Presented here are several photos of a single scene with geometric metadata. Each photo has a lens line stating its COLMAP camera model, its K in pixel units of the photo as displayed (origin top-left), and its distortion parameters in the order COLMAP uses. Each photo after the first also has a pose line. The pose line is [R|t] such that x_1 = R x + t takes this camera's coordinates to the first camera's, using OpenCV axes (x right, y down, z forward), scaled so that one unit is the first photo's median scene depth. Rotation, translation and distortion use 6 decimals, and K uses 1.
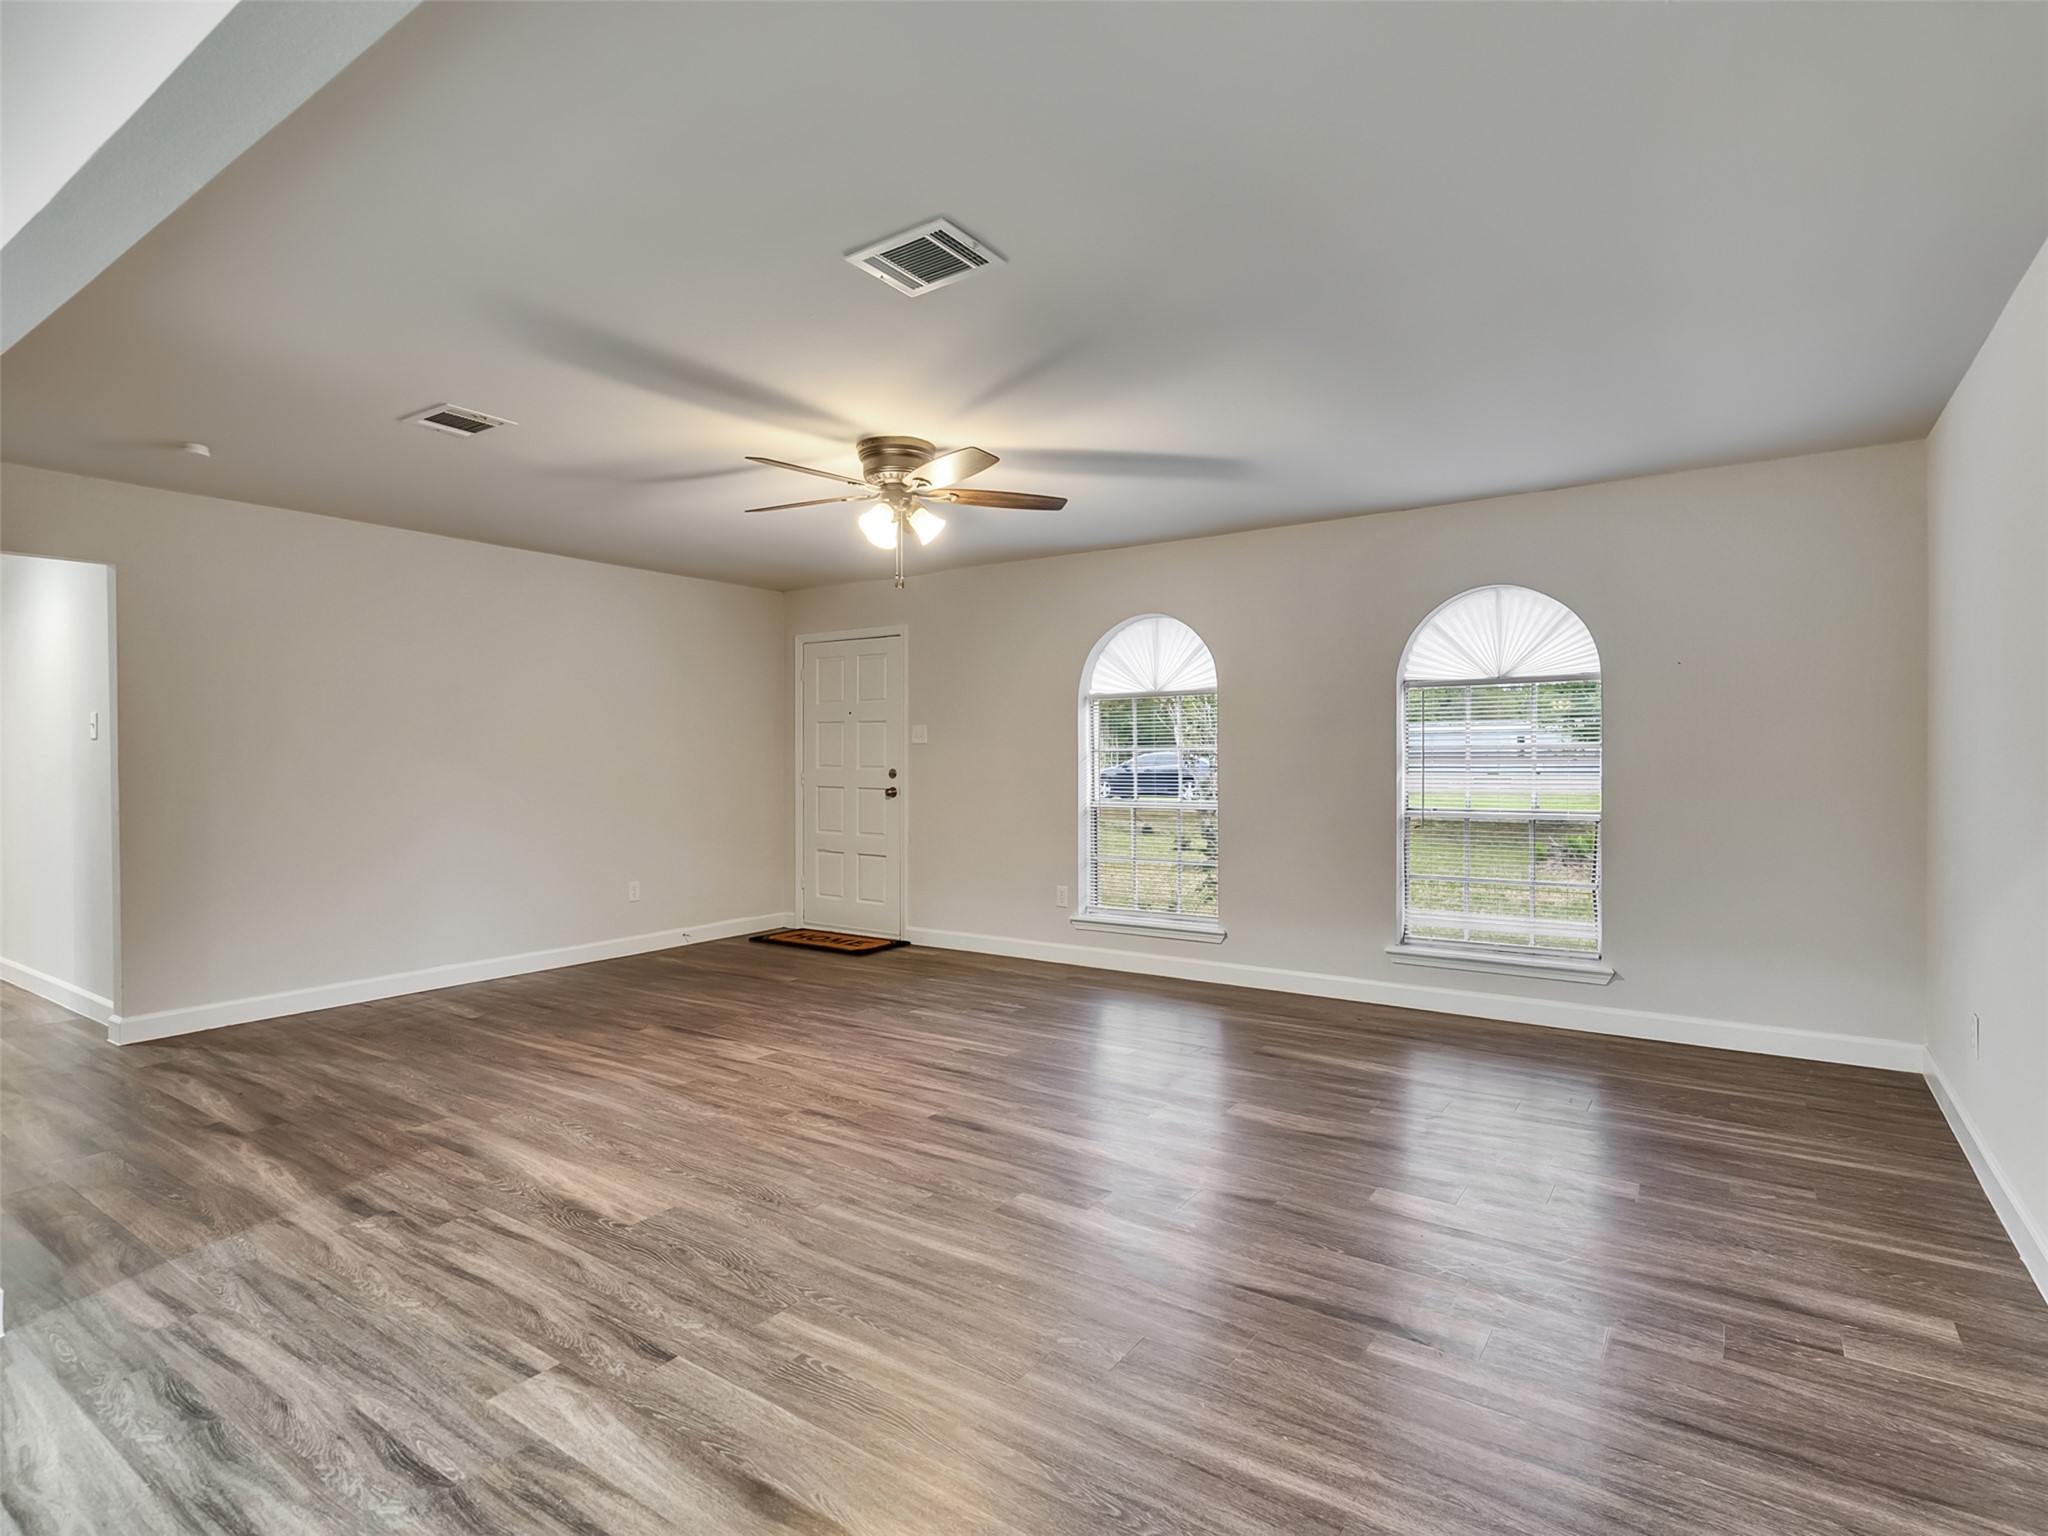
lens RADIAL K [[1047.5, 0, 1003.6], [0, 1047.5, 767.0], [0, 0, 1]] dist [-0.006297, 0.003125]
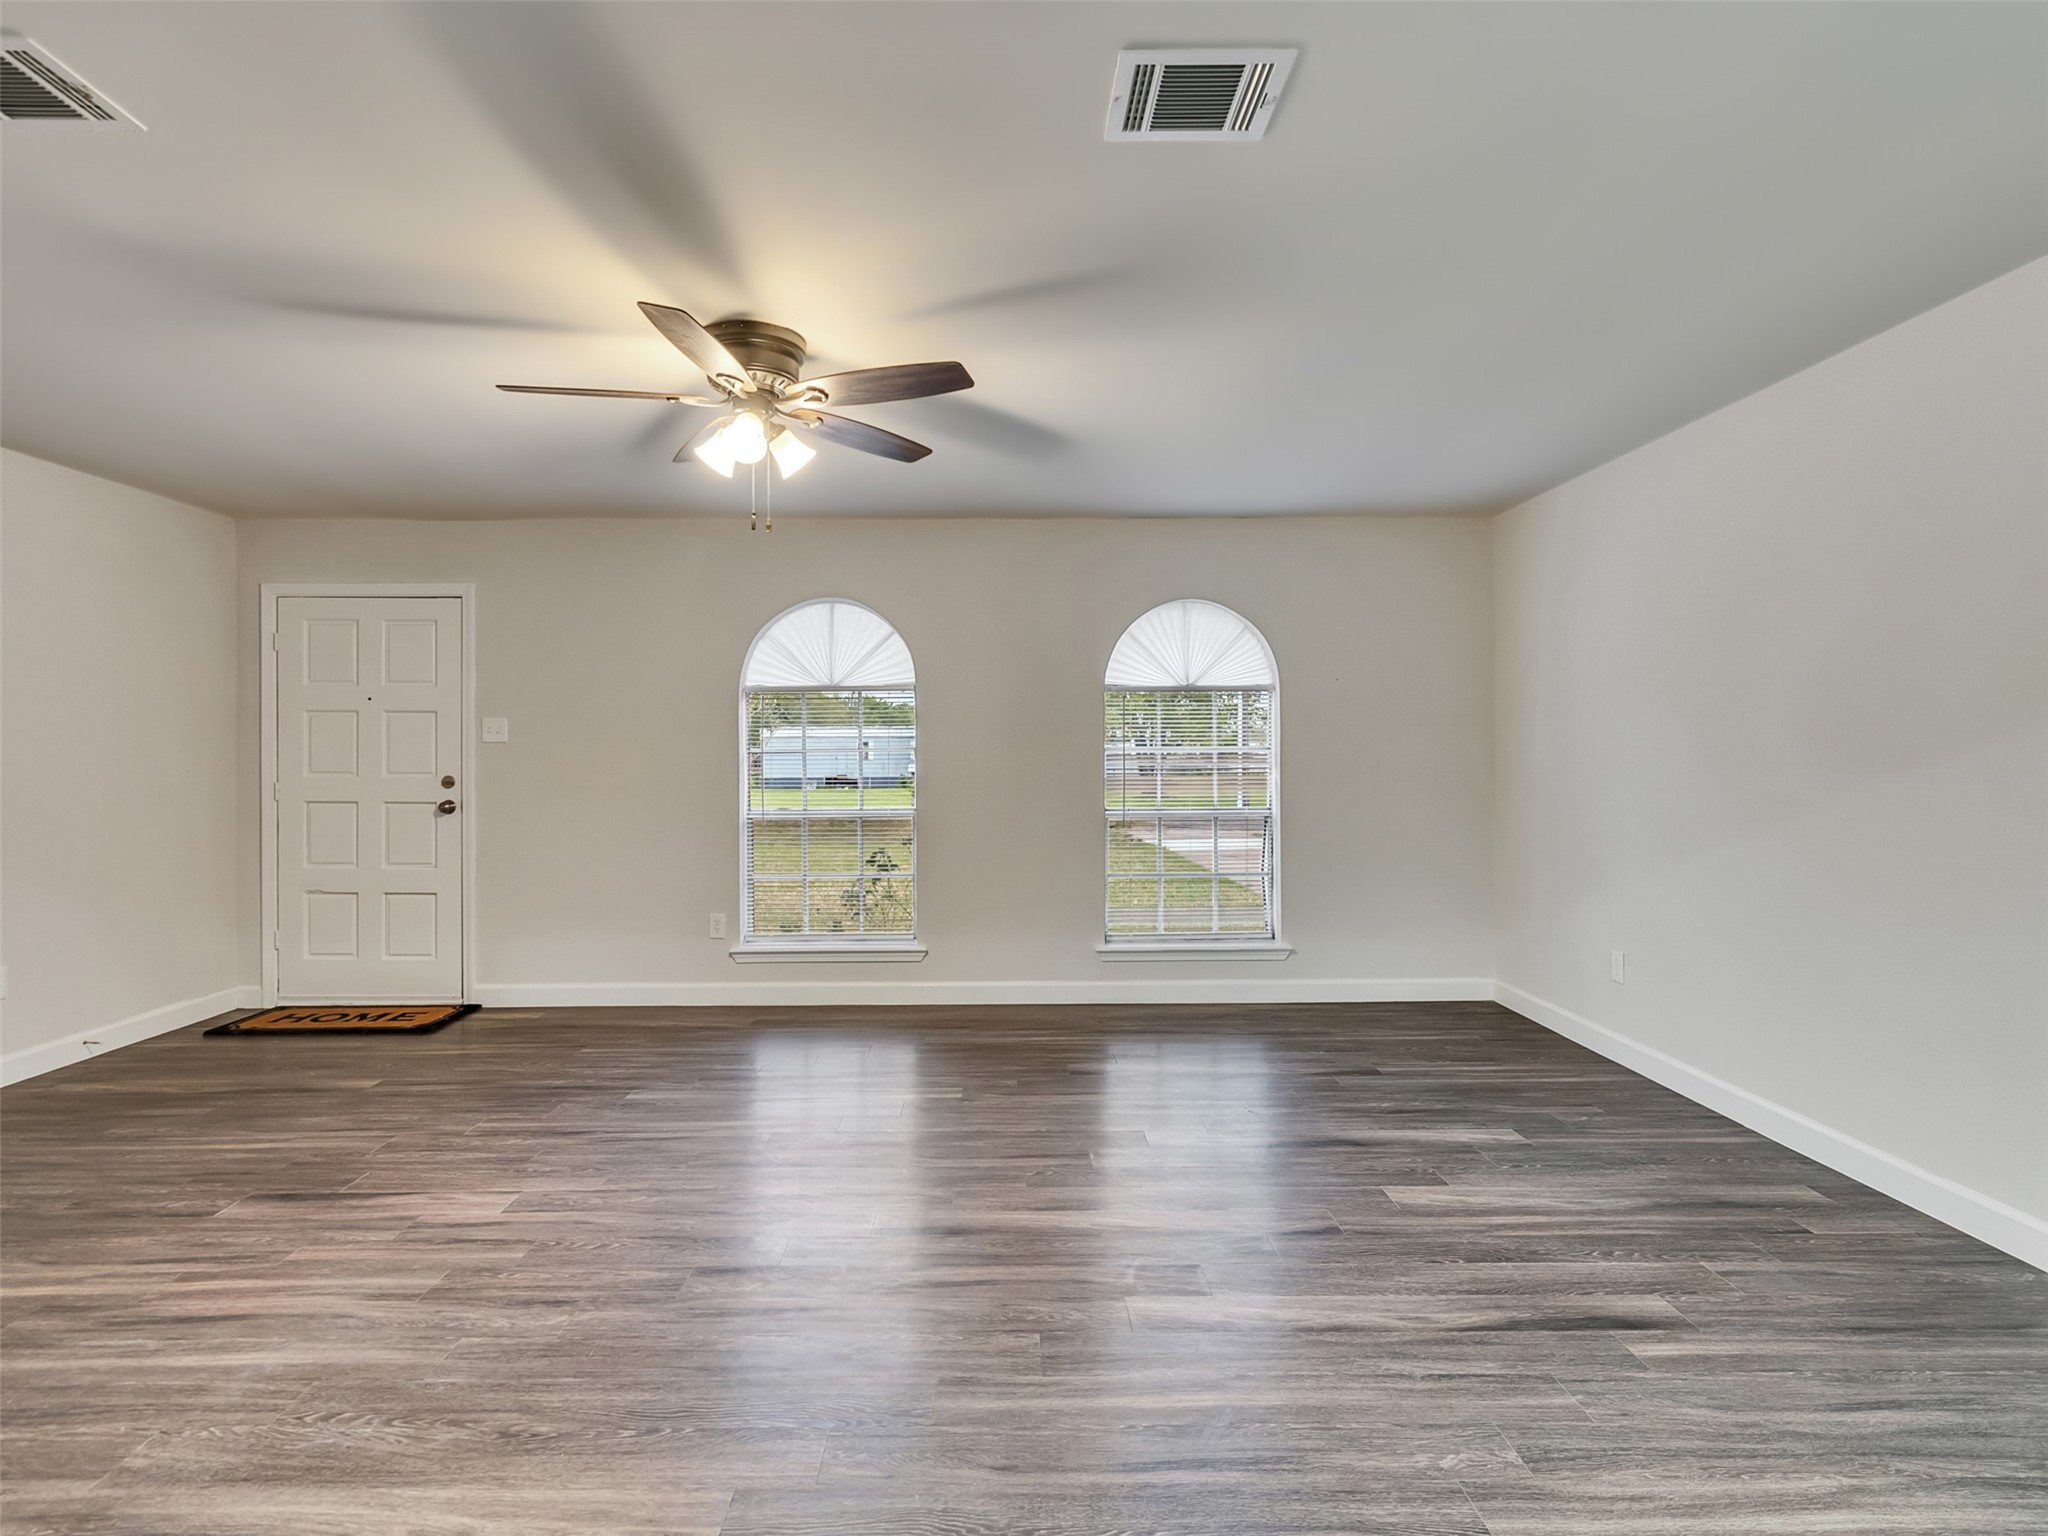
lens RADIAL K [[1047.5, 0, 1003.6], [0, 1047.5, 767.0], [0, 0, 1]] dist [-0.006297, 0.003125]
pose [[0.811428, -0.003340, 0.584443, -0.390210], [0.005656, 0.999982, -0.002138, -0.000967], [-0.584425, 0.005040, 0.811432, 0.294141]]
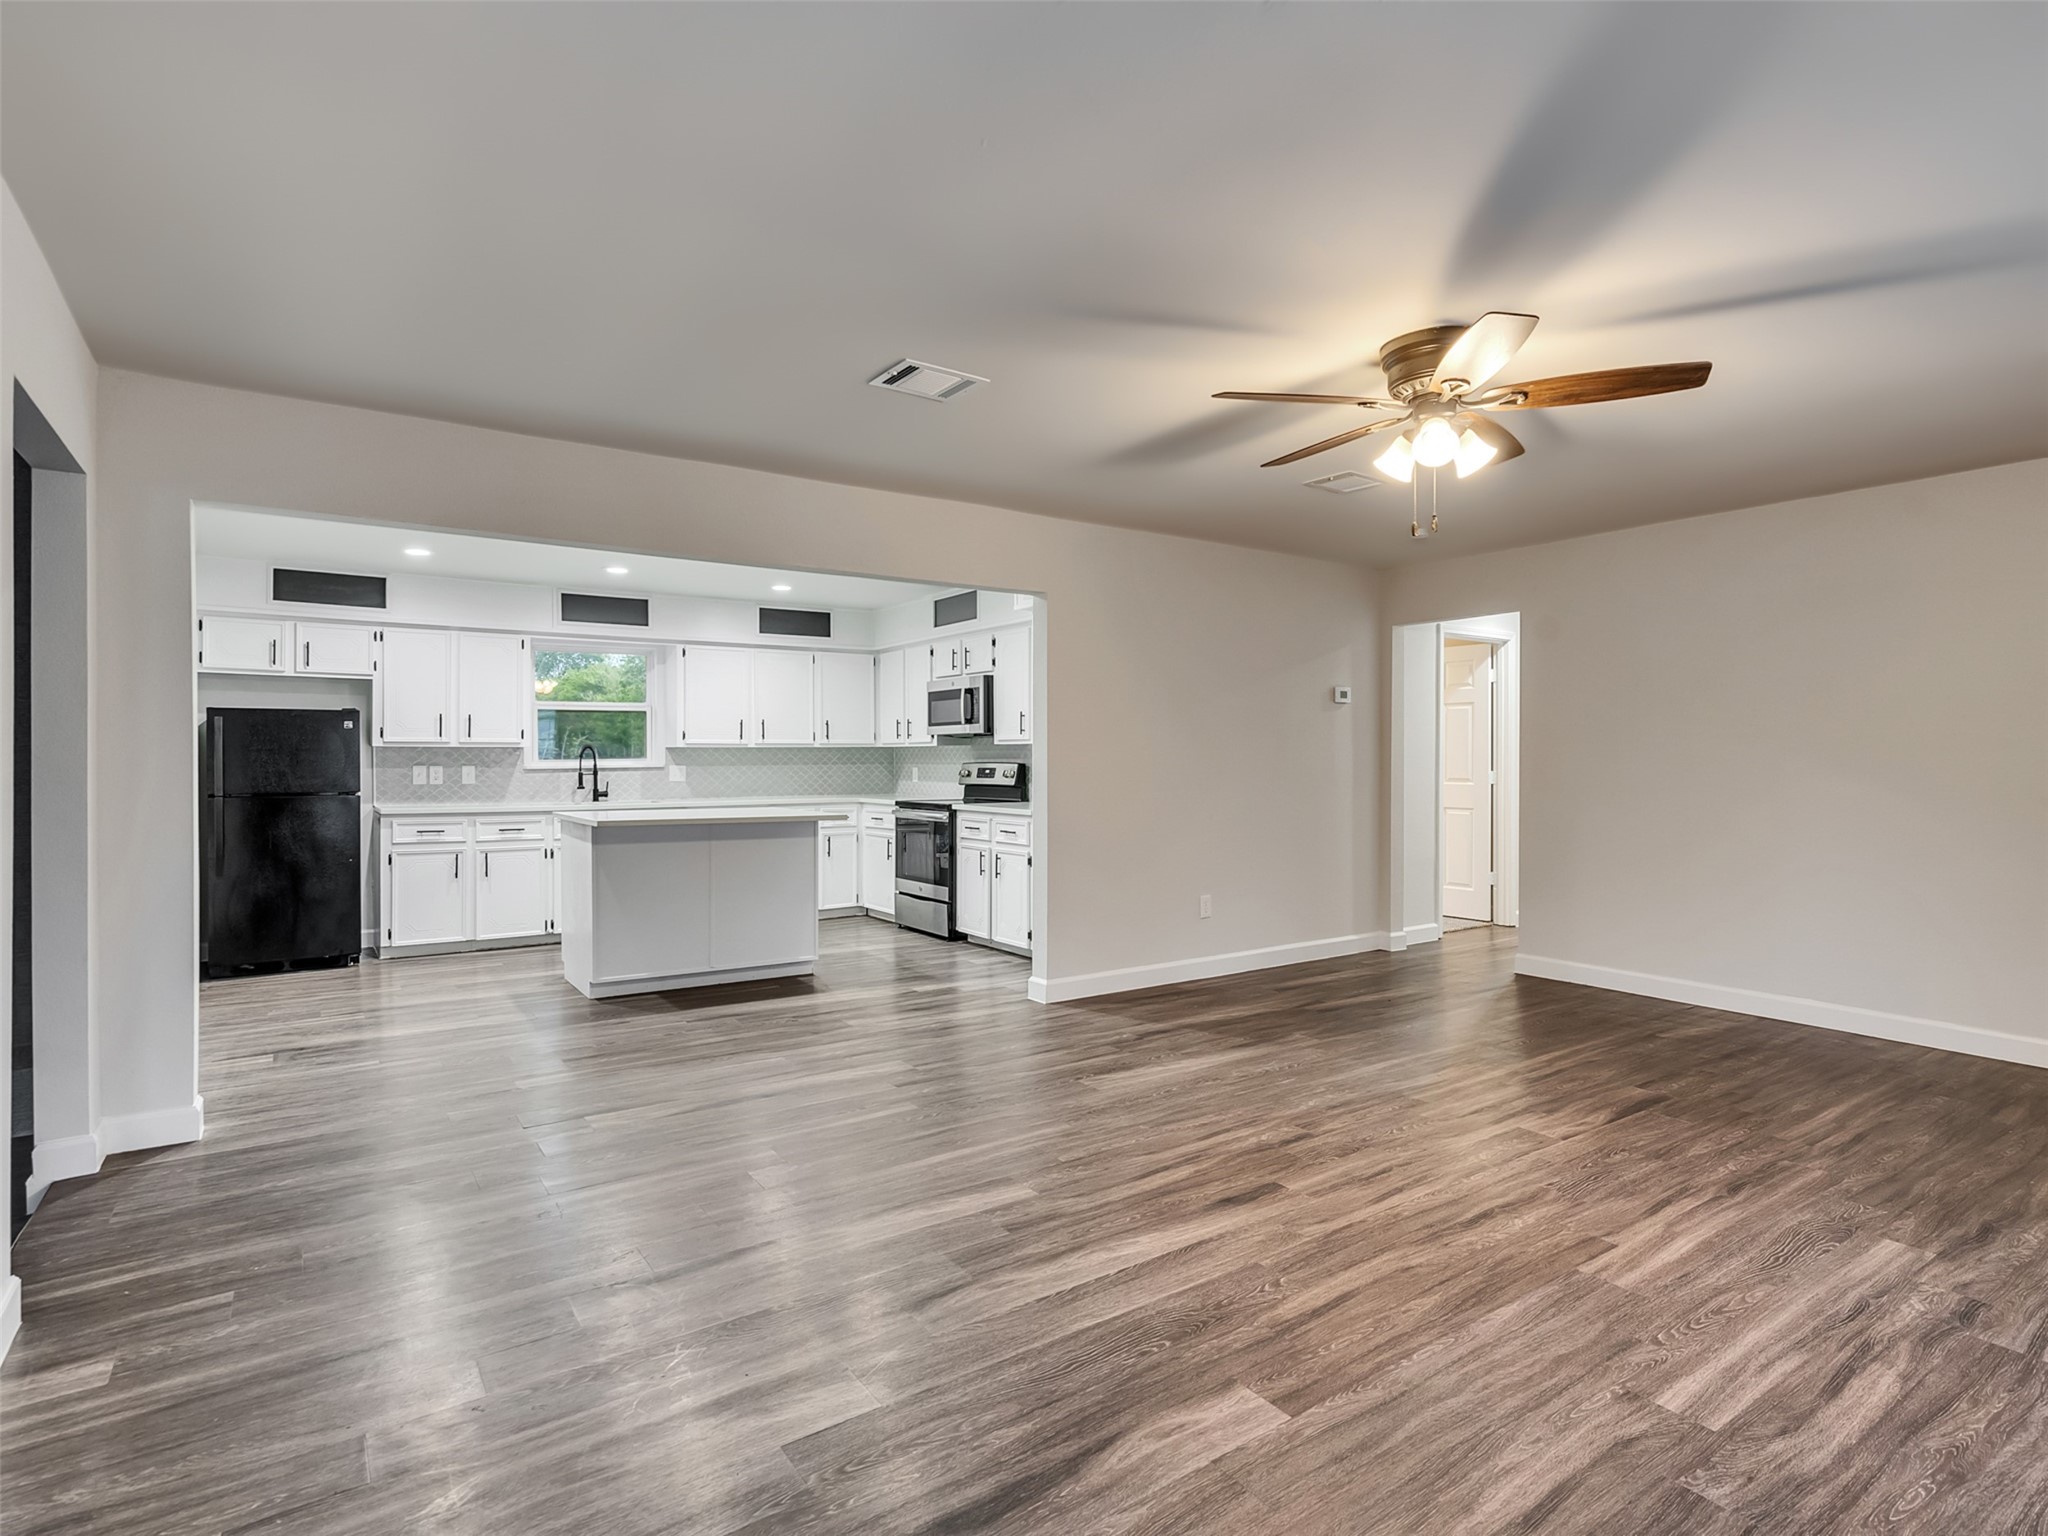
lens RADIAL K [[1055.4, 0, 1003.4], [0, 1055.4, 765.0], [0, 0, 1]] dist [-0.006293, 0.002008]
pose [[-0.351880, 0.010447, -0.935987, 0.713022], [-0.009927, 0.999840, 0.014892, -0.011515], [0.935993, 0.014531, -0.351720, 0.973187]]
